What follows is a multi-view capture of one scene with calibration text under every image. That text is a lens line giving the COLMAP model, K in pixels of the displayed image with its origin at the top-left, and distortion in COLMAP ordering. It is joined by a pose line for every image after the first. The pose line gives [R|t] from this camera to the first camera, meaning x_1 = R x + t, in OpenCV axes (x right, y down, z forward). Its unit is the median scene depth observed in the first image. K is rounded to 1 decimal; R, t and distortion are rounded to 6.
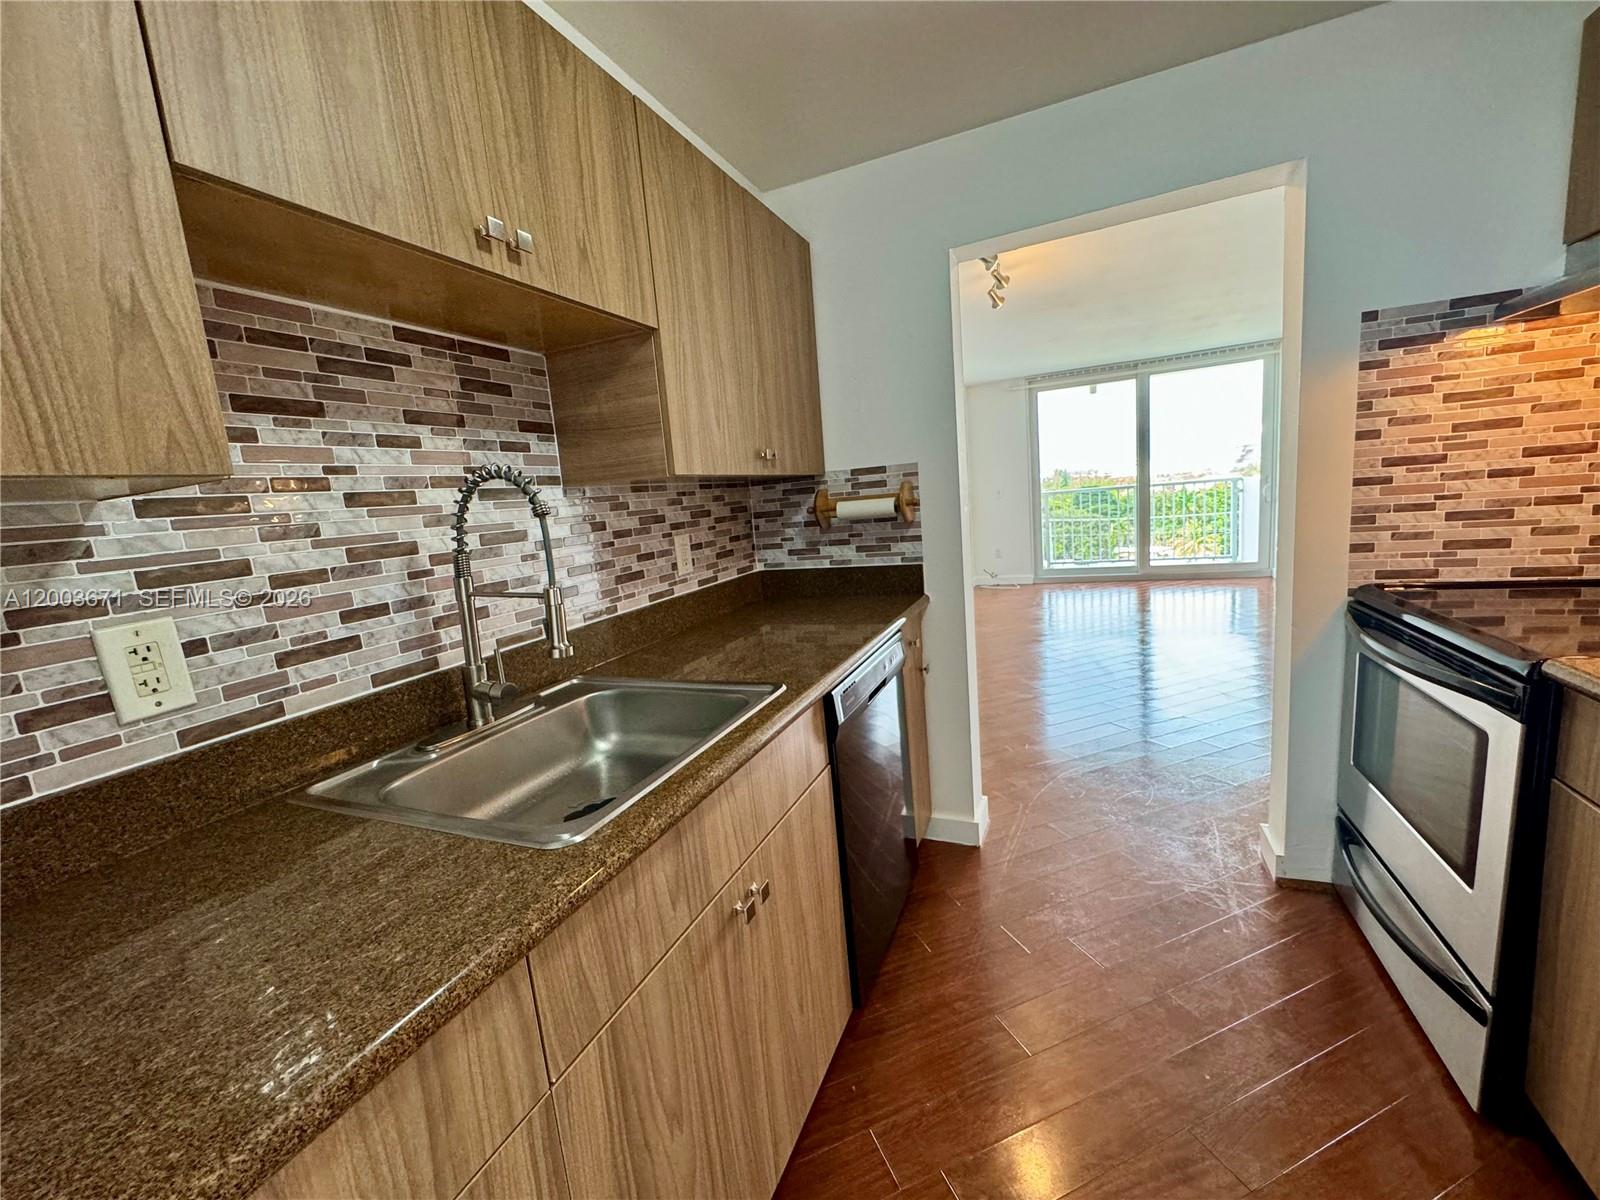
lens RADIAL K [[643.1, 0, 799.3], [0, 643.1, 600.4], [0, 0, 1]] dist [-0.002055, -0.000107]
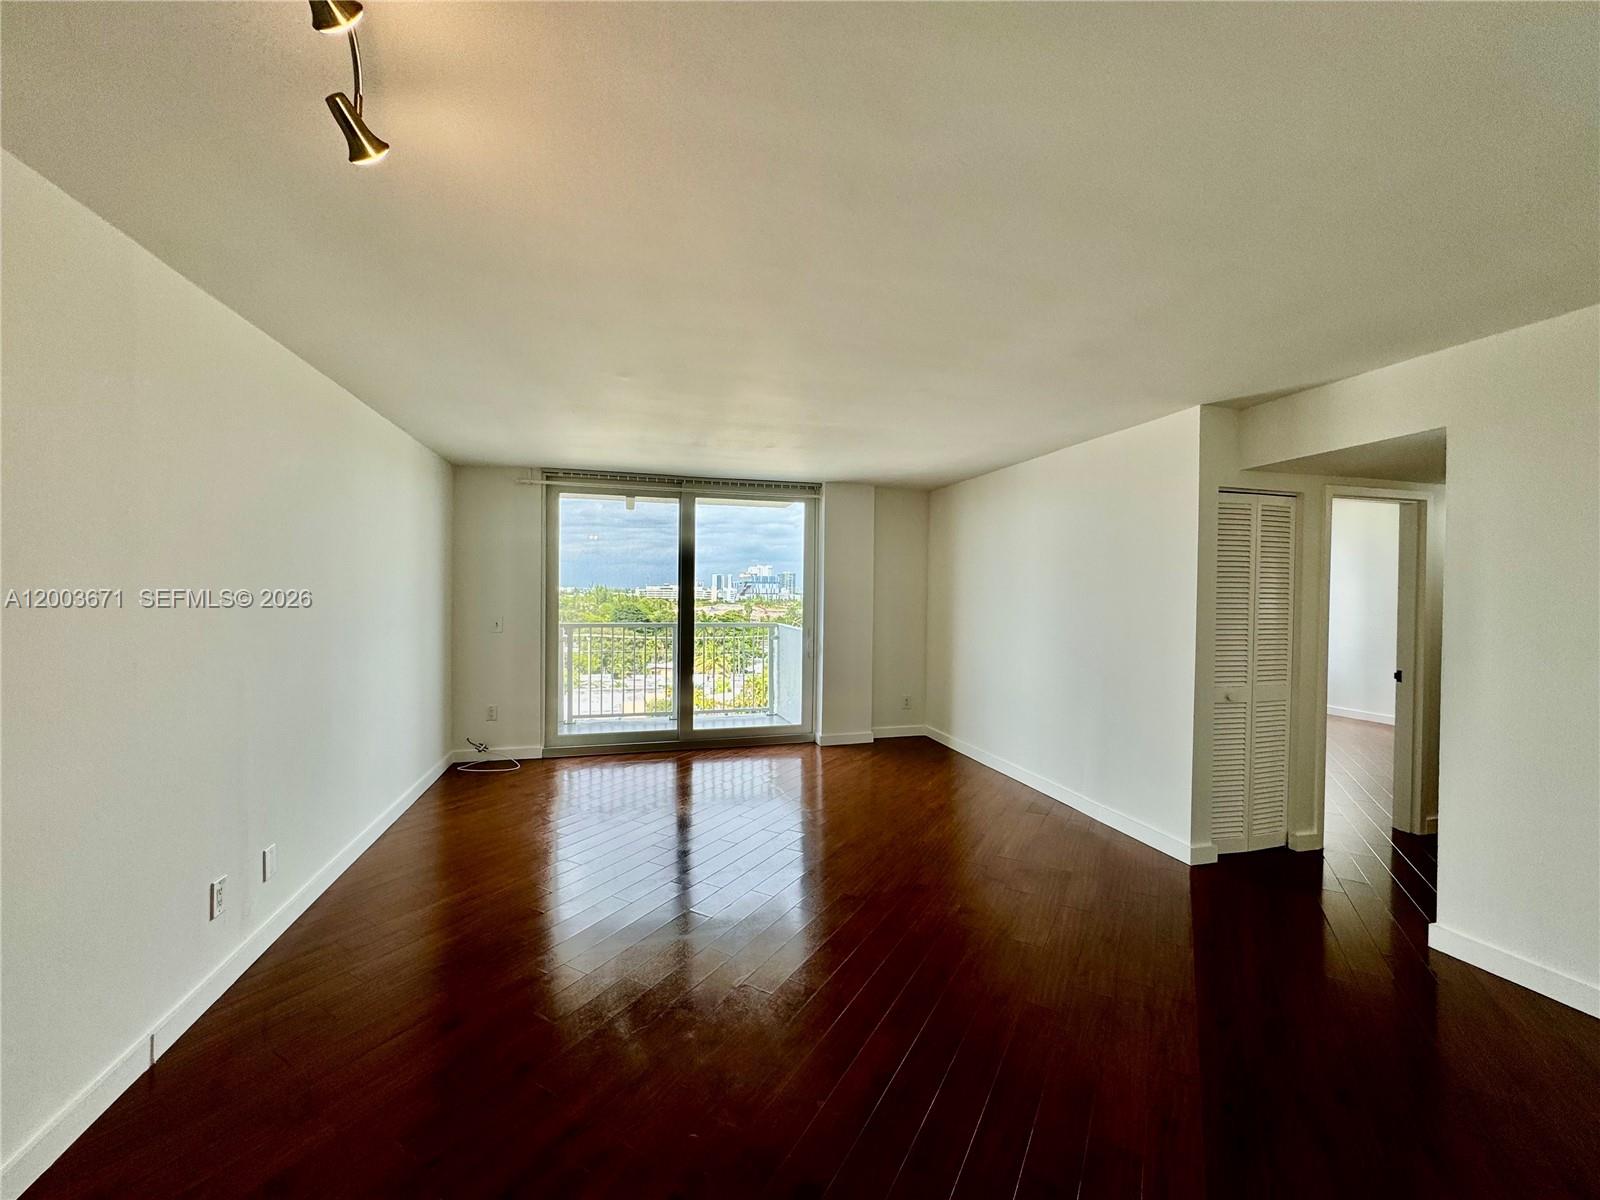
lens RADIAL K [[643.1, 0, 795.4], [0, 643.1, 593.3], [0, 0, 1]] dist [-0.002055, -0.000107]
pose [[0.777489, 0.095917, 0.621539, 0.138045], [0.020105, 0.984005, -0.177003, -0.077870], [-0.628575, 0.150114, 0.763125, 0.294266]]
